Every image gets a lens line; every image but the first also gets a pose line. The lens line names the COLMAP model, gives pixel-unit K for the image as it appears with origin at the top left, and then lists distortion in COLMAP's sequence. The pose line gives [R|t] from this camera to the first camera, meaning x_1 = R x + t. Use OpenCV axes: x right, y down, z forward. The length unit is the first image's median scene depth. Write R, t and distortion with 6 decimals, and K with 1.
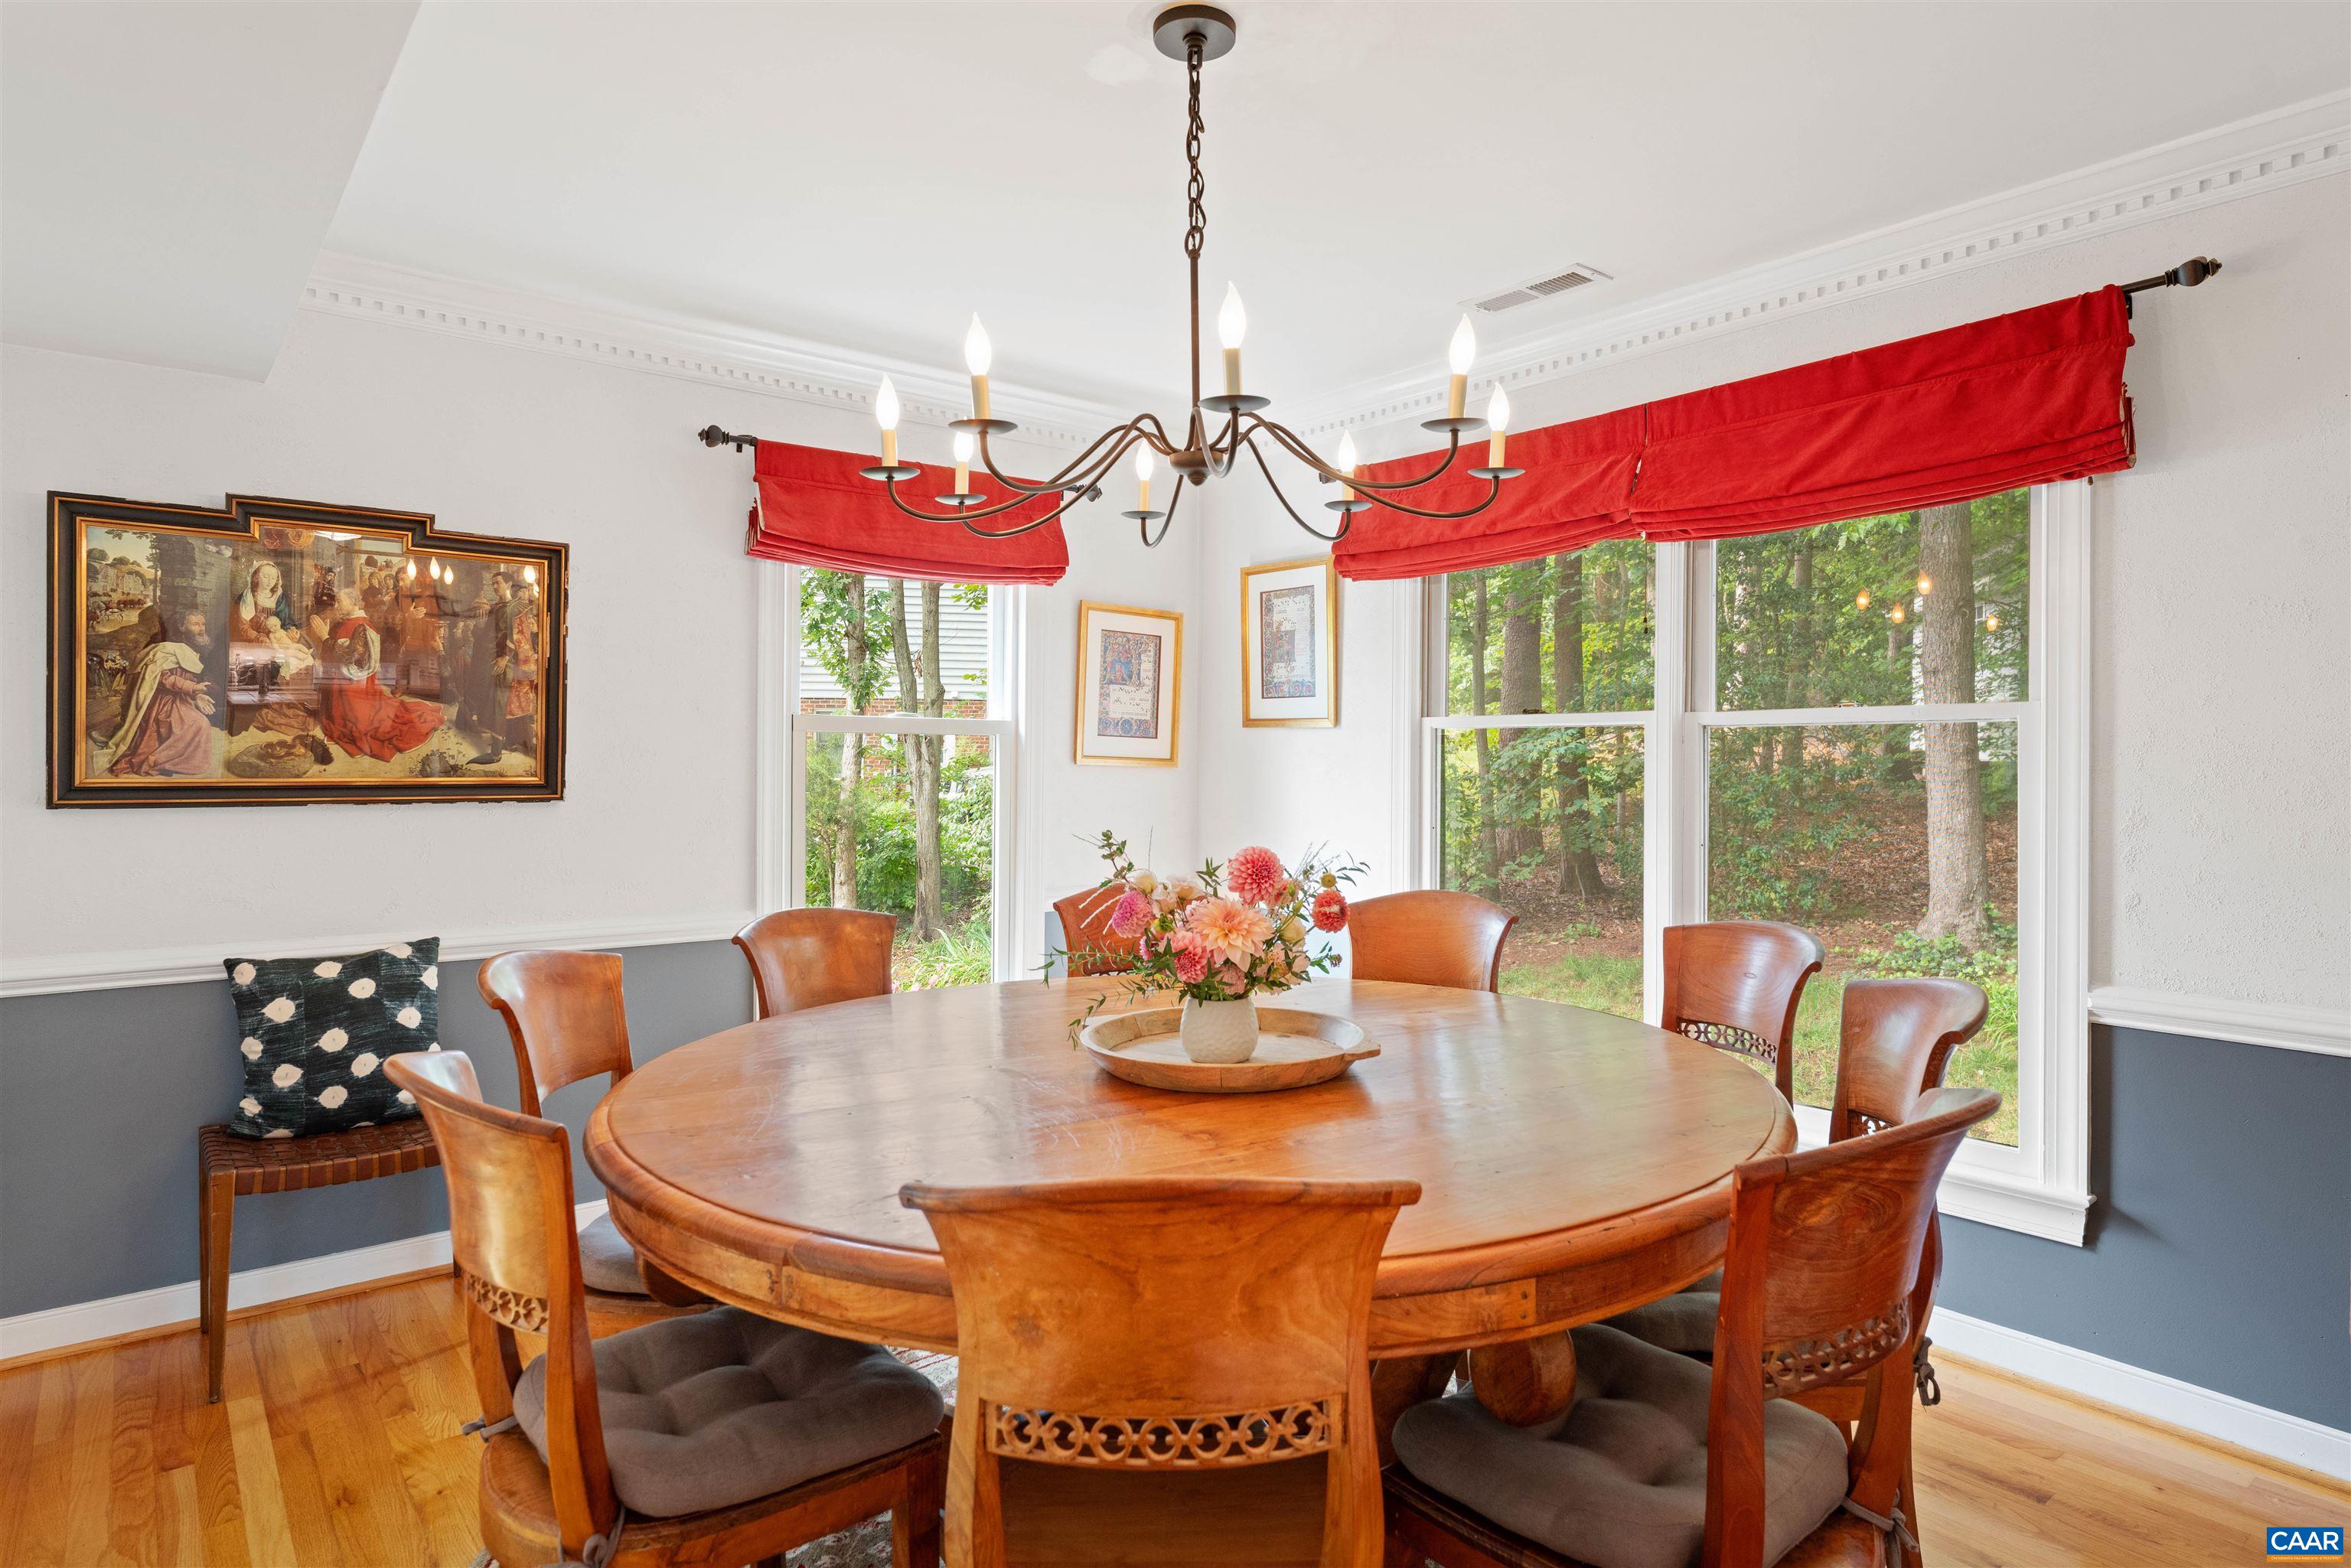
lens RADIAL K [[1286.9, 0, 1178.9], [0, 1286.9, 774.9], [0, 0, 1]] dist [-0.001538, 0.000149]
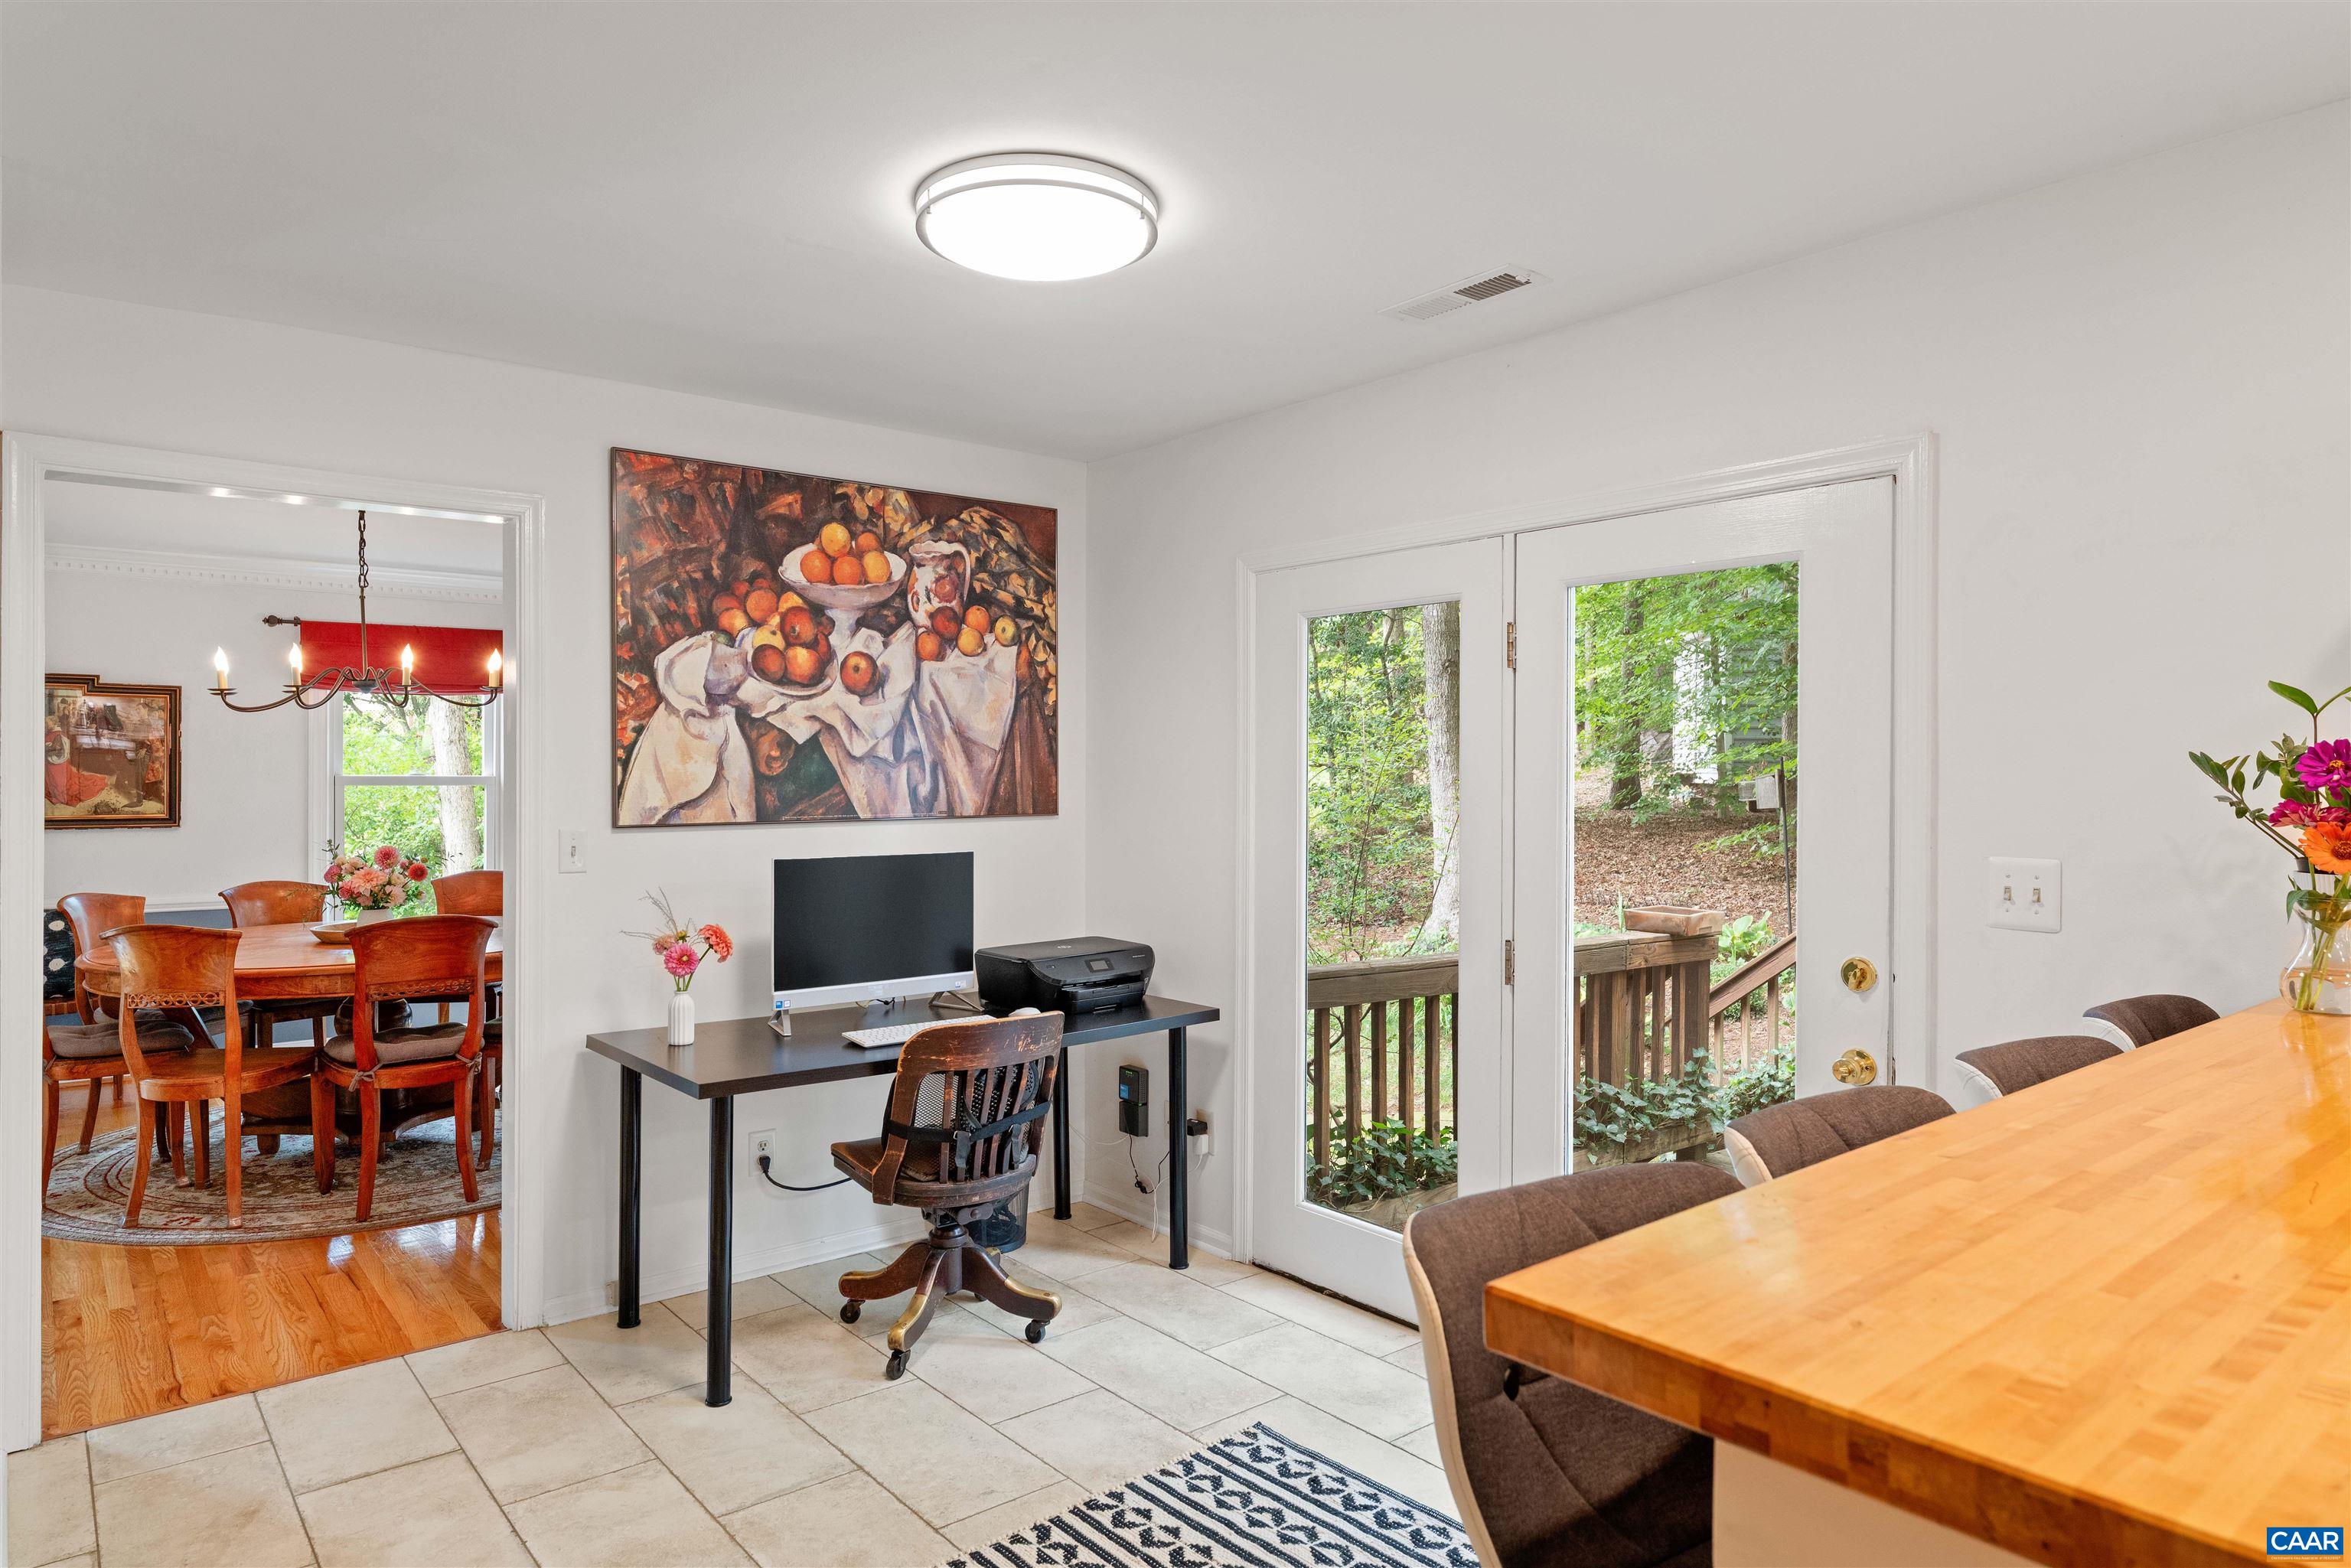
lens RADIAL K [[1393.6, 0, 1168.9], [0, 1393.6, 776.2], [0, 0, 1]] dist [-0.002575, 0.000009]
pose [[0.999977, -0.002571, 0.006242, 0.909494], [0.002640, 0.999936, -0.011035, -0.027002], [-0.006213, 0.011051, 0.999920, -0.973475]]
